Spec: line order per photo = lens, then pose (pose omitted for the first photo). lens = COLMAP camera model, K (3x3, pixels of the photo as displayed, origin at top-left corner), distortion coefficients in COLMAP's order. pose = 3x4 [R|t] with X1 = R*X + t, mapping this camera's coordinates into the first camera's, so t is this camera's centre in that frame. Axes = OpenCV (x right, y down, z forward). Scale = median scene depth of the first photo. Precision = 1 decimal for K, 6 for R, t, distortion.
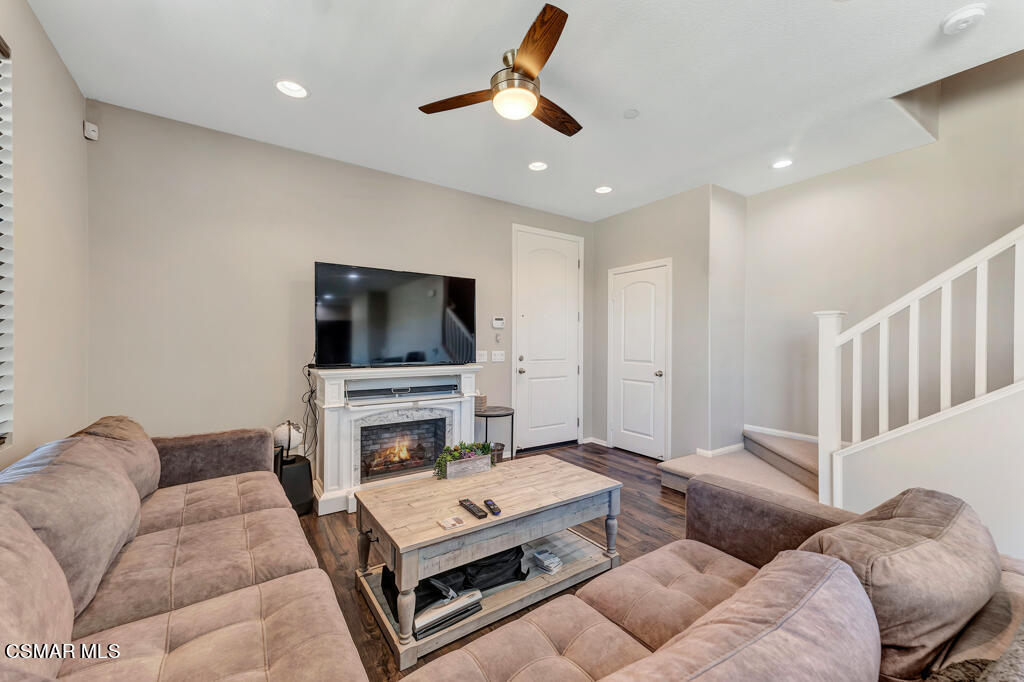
lens RADIAL K [[409.6, 0, 512.4], [0, 409.6, 342.7], [0, 0, 1]] dist [0.032862, -0.000062]
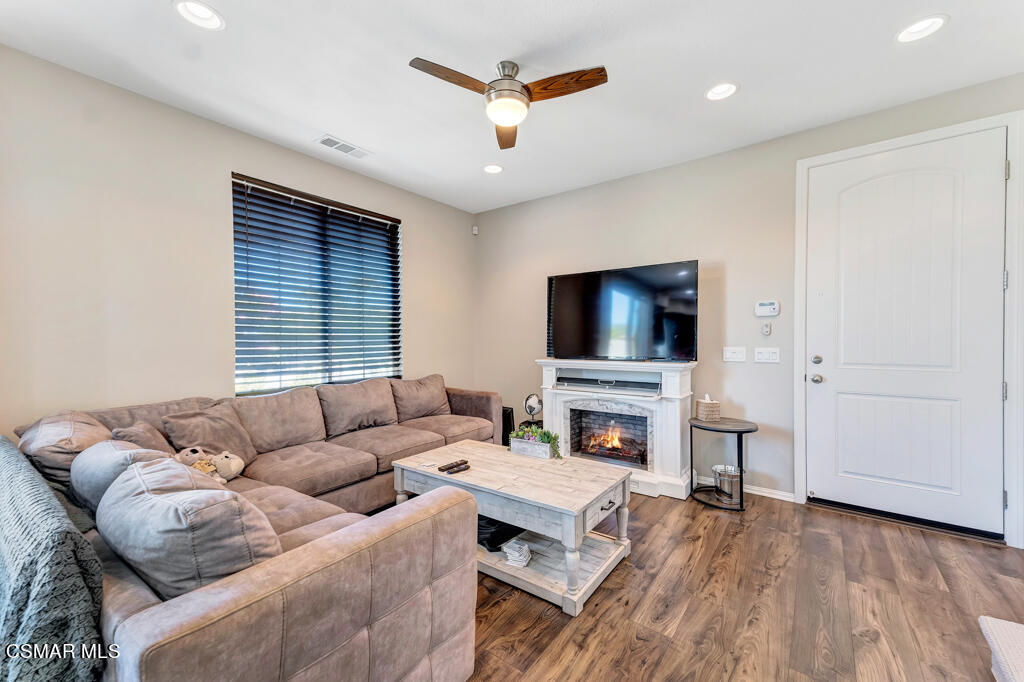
lens RADIAL K [[409.6, 0, 512.4], [0, 409.6, 342.7], [0, 0, 1]] dist [0.032862, -0.000062]
pose [[0.325750, 0.001711, -0.945454, 0.639850], [0.004235, 0.999986, 0.003269, 0.008370], [0.945447, -0.005069, 0.325738, 0.412205]]
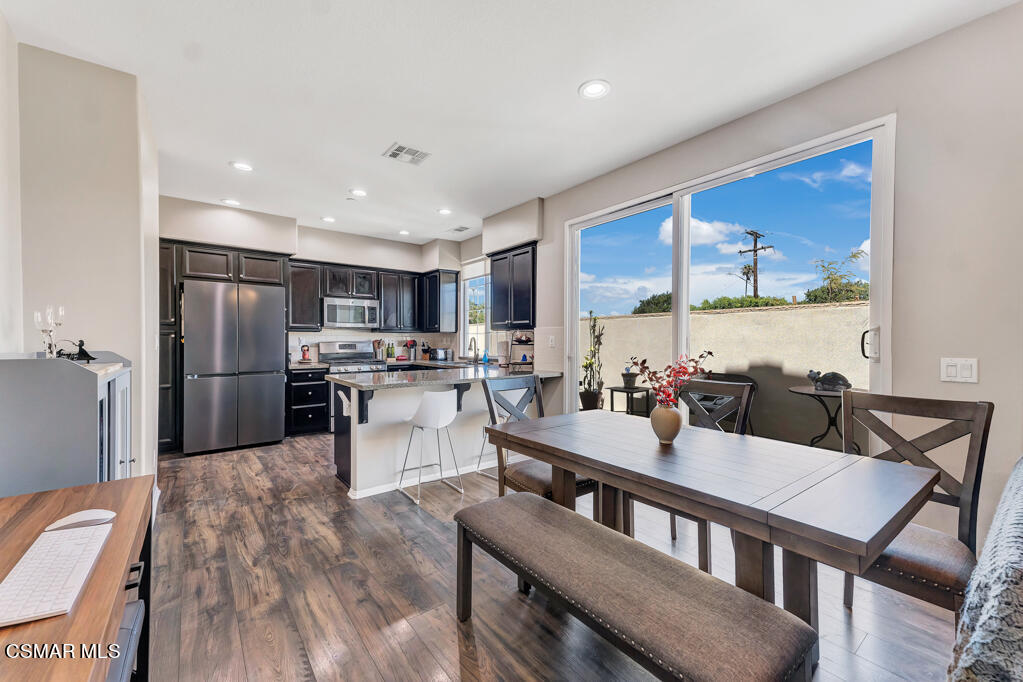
lens RADIAL K [[410.5, 0, 512.2], [0, 410.5, 342.5], [0, 0, 1]] dist [0.030417, 0.000266]
pose [[-0.998007, -0.010634, -0.062208, 0.580709], [-0.011197, 0.999899, 0.008716, 0.008850], [0.062109, 0.009395, -0.998025, 0.436780]]
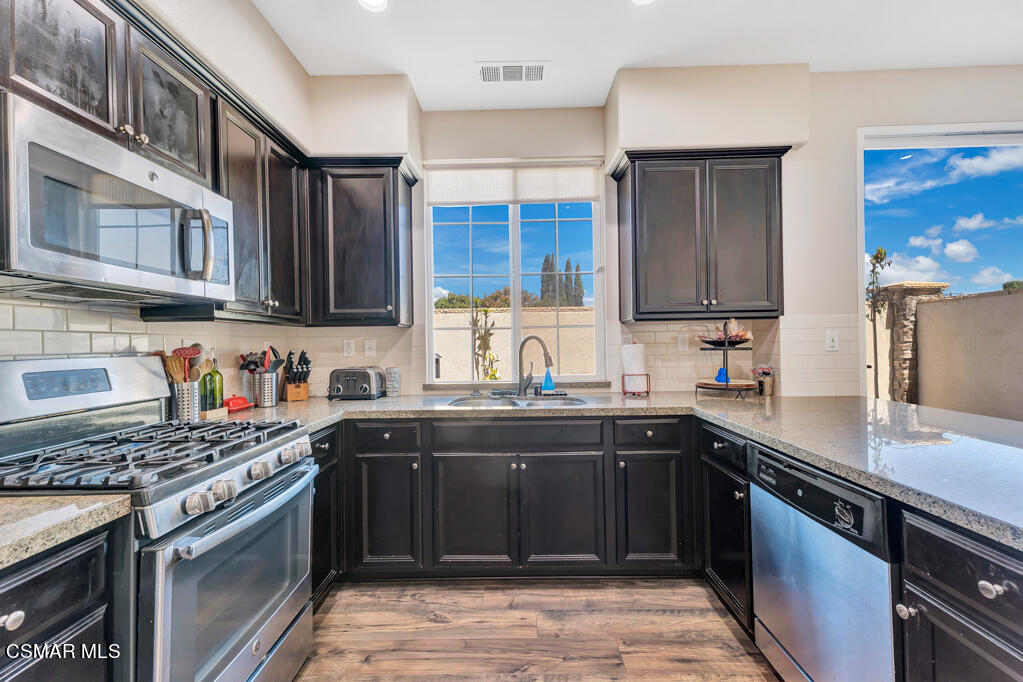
lens RADIAL K [[433.2, 0, 512.4], [0, 433.2, 342.9], [0, 0, 1]] dist [0.022432, 0.000046]
pose [[-0.570010, 0.000042, -0.821638, 1.265996], [0.005815, 0.999975, -0.003983, 0.018391], [0.821617, -0.007048, -0.569996, -0.796364]]
